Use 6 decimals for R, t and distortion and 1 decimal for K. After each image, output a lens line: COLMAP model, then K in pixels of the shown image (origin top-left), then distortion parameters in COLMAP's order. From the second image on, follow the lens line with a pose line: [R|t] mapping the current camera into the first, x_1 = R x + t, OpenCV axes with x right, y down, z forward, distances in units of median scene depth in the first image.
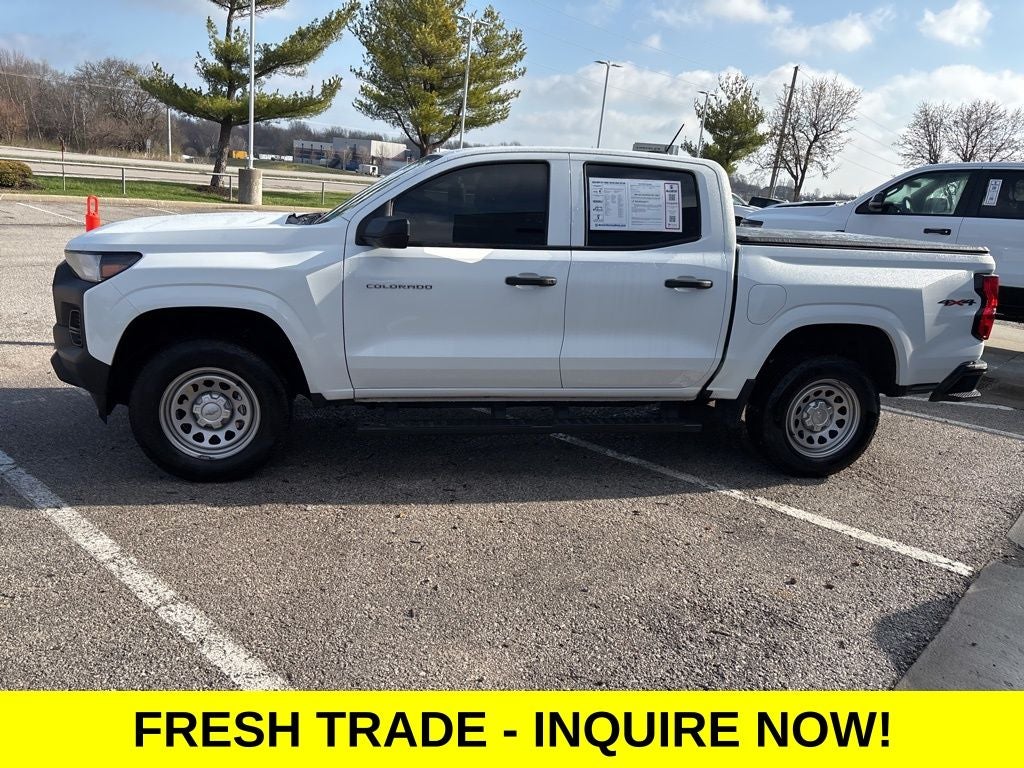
lens RADIAL K [[765.8, 0, 515.7], [0, 765.8, 370.0], [0, 0, 1]] dist [0.054780, -0.062846]
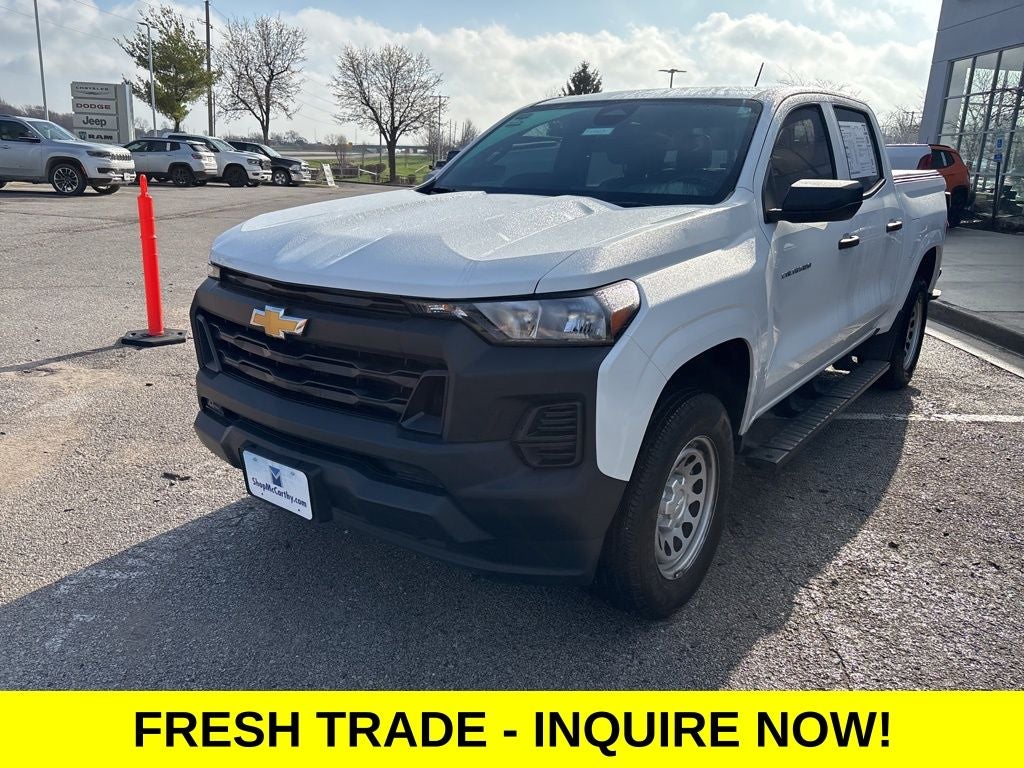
lens RADIAL K [[754.3, 0, 512.0], [0, 754.3, 384.0], [0, 0, 1]] dist [0.015639, 0.002714]
pose [[0.754380, -0.242941, 0.609829, -0.800628], [0.185700, 0.970028, 0.156718, -0.158356], [-0.629624, -0.004979, 0.776884, 0.536406]]
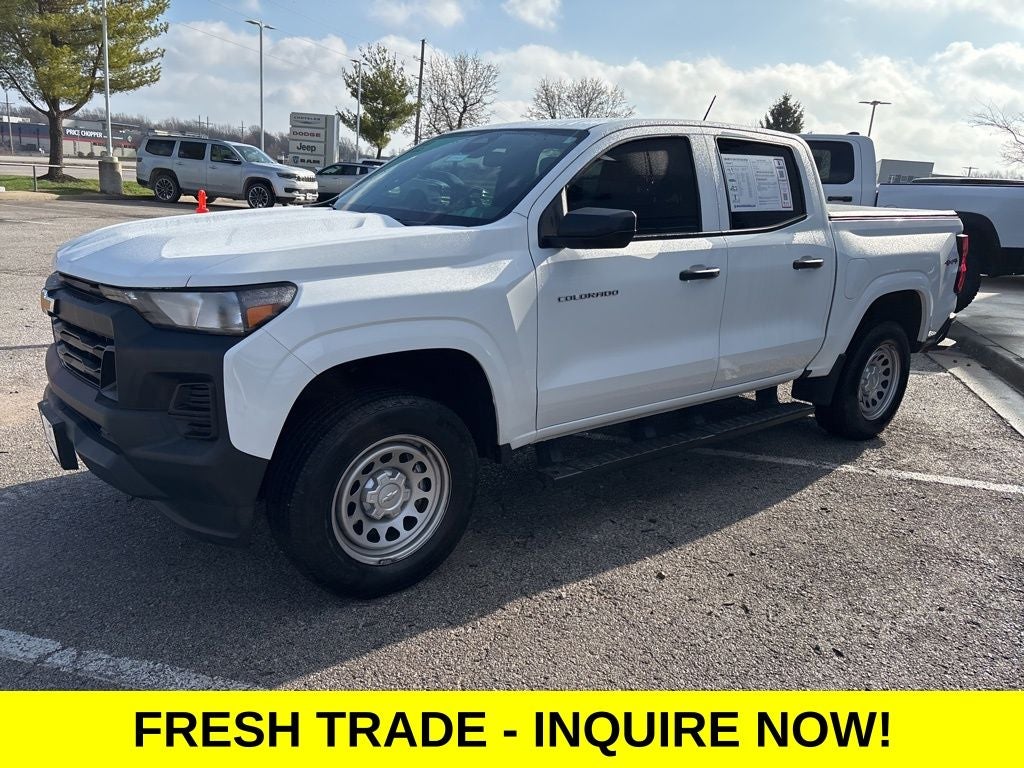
lens RADIAL K [[765.8, 0, 515.7], [0, 765.8, 370.0], [0, 0, 1]] dist [0.054780, -0.062846]
pose [[0.893887, -0.135306, 0.427386, -0.527603], [0.119895, 0.990791, 0.062912, -0.084223], [-0.431963, -0.004995, 0.901878, 0.283997]]
